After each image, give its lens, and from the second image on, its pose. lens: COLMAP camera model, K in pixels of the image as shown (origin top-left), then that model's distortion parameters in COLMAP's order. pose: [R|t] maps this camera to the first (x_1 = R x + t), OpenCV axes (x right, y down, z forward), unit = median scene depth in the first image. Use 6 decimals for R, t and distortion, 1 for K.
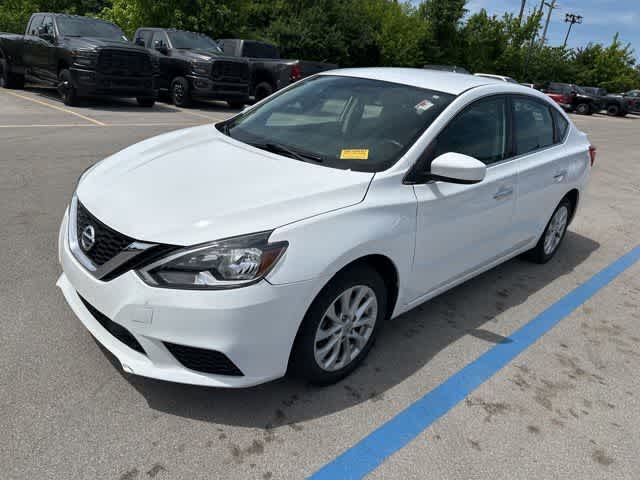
lens RADIAL K [[460.6, 0, 321.9], [0, 460.6, 241.0], [0, 0, 1]] dist [0.014875, -0.019697]
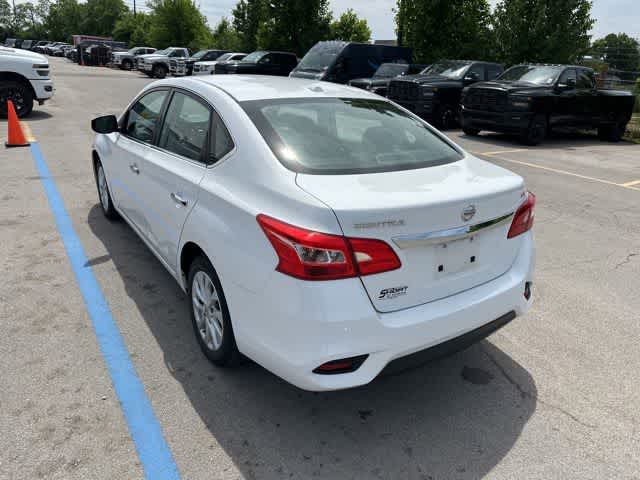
lens RADIAL K [[460.6, 0, 320.7], [0, 460.6, 238.2], [0, 0, 1]] dist [0.014875, -0.019697]
pose [[-0.172511, 0.230149, -0.957743, 1.667304], [-0.438324, 0.852808, 0.283884, -0.557453], [0.882107, 0.468774, -0.046239, 1.760890]]
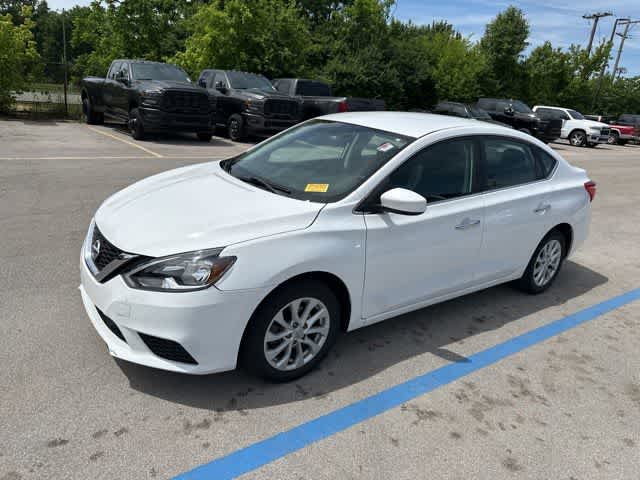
lens RADIAL K [[460.6, 0, 320.0], [0, 460.6, 239.2], [0, 0, 1]] dist [0.014875, -0.019697]
pose [[0.990158, 0.029837, -0.136738, 0.225288], [-0.039013, 0.997127, -0.064924, 0.018140], [0.134408, 0.069620, 0.988477, -0.146560]]
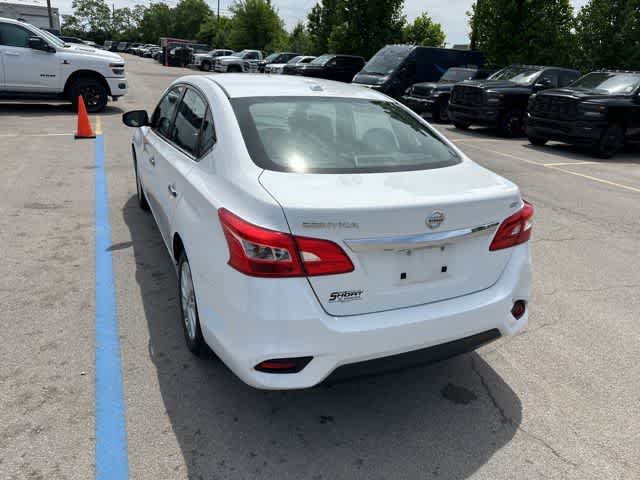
lens RADIAL K [[460.6, 0, 318.6], [0, 460.6, 238.6], [0, 0, 1]] dist [0.014875, -0.019697]
pose [[-0.324583, 0.206624, -0.923013, 1.615518], [-0.450802, 0.824090, 0.343007, -0.627371], [0.831519, 0.527430, -0.174339, 1.916570]]
